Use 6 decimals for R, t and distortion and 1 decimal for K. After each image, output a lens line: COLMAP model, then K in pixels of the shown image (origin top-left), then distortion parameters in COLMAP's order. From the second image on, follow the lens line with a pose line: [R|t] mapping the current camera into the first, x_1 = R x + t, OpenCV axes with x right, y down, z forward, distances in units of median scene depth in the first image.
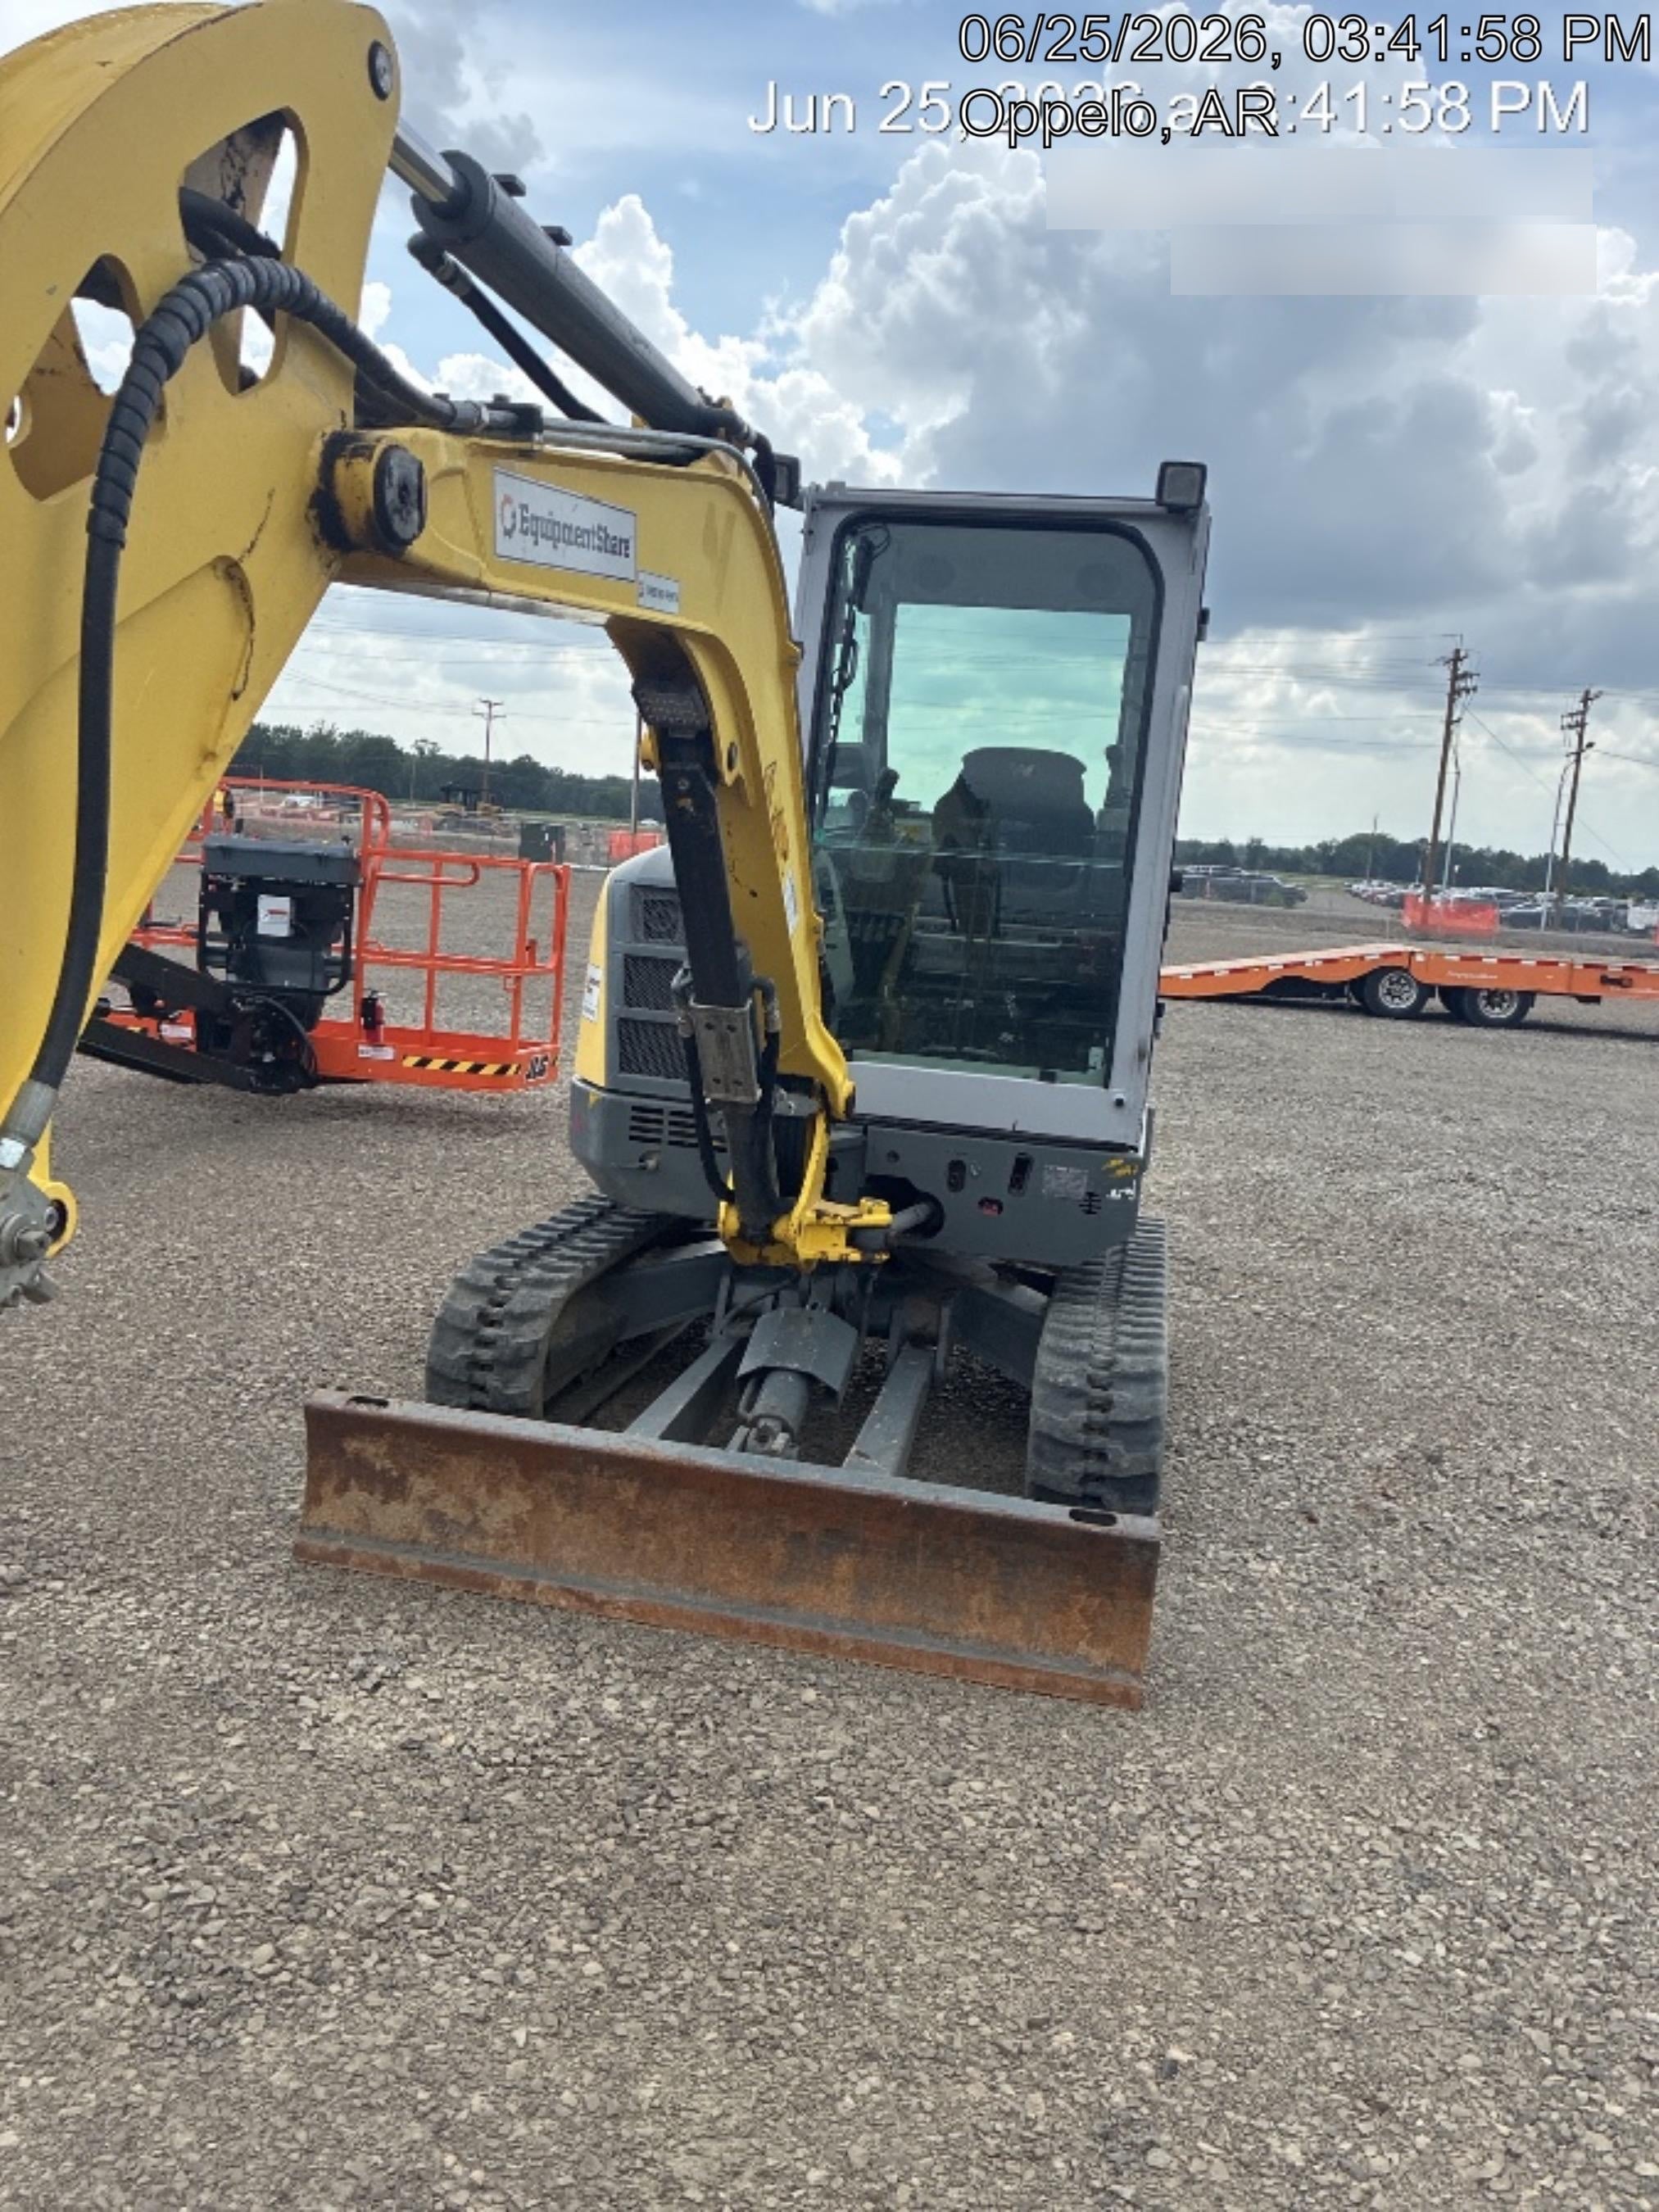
lens RADIAL K [[1650.6, 0, 829.5], [0, 1650.6, 1106.0], [0, 0, 1]] dist [0.037475, -0.048933]
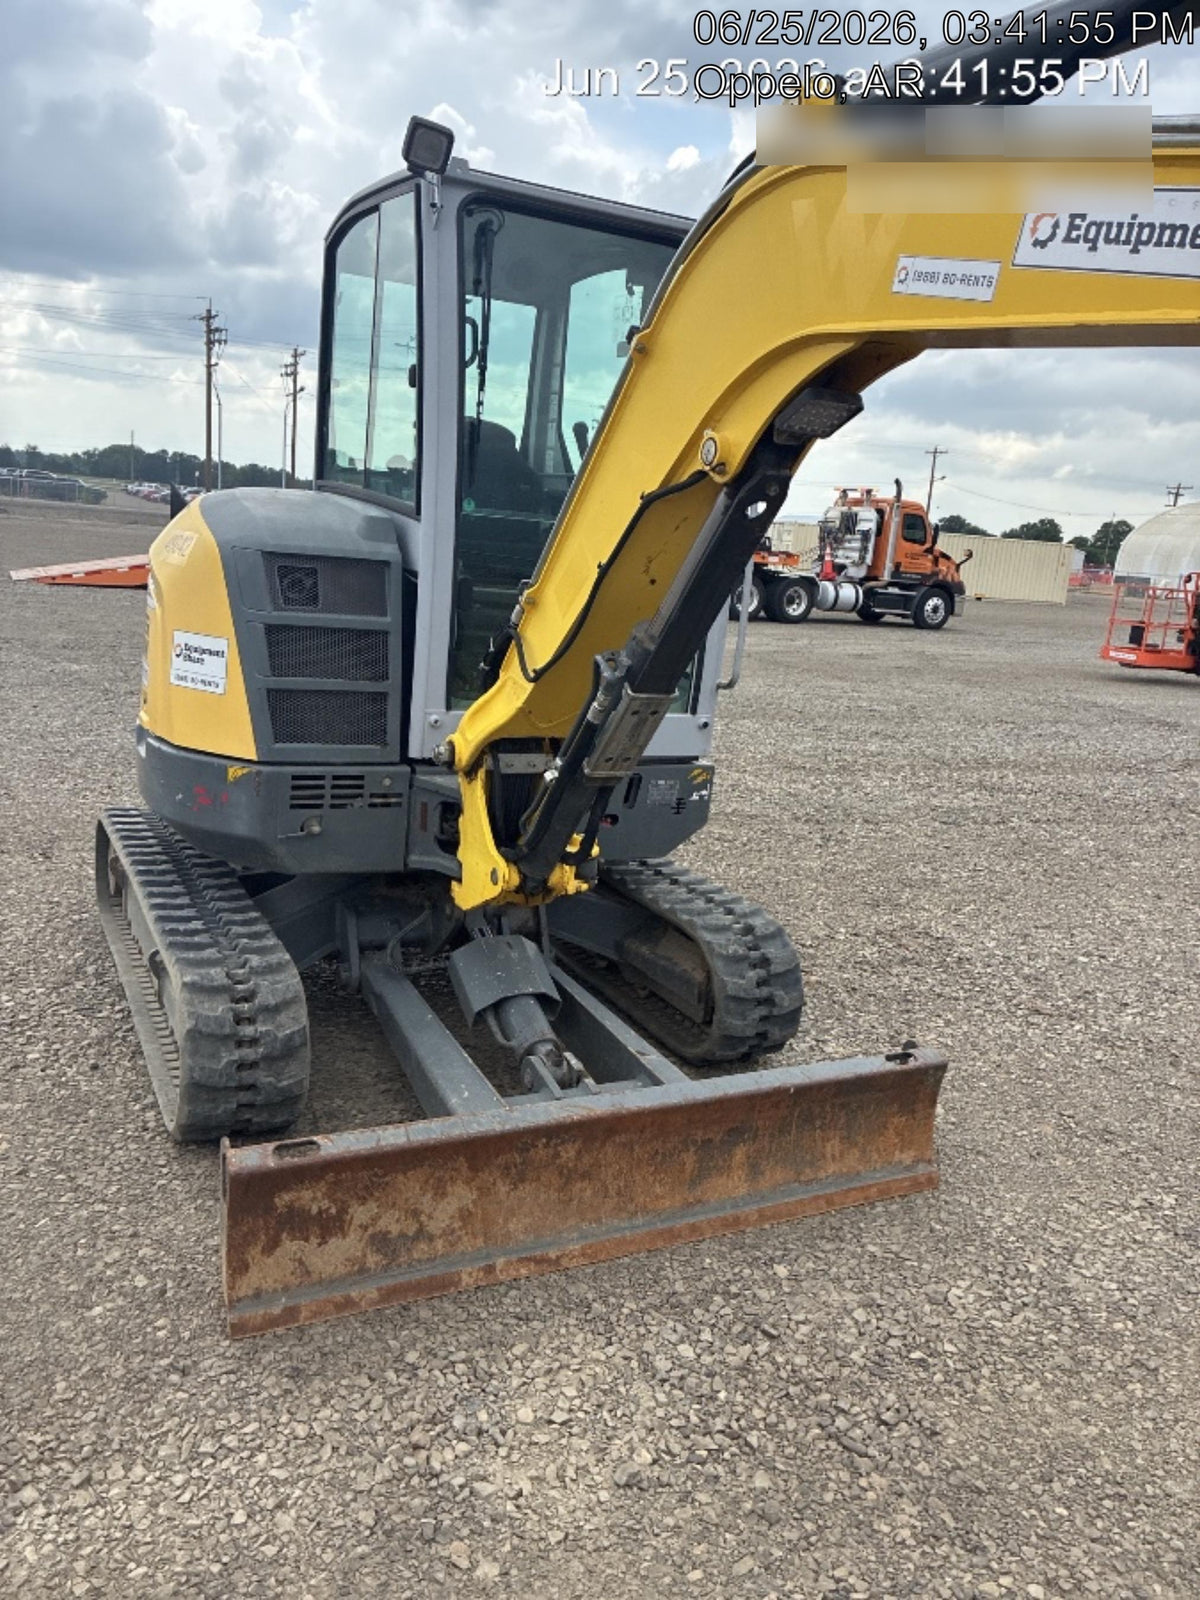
lens RADIAL K [[1193.9, 0, 600.0], [0, 1193.9, 800.0], [0, 0, 1]] dist [0.037475, -0.048933]
pose [[0.787020, -0.145953, 0.599414, -0.435381], [0.071457, 0.986639, 0.146418, -0.083338], [-0.612775, -0.072401, 0.786934, 0.322574]]
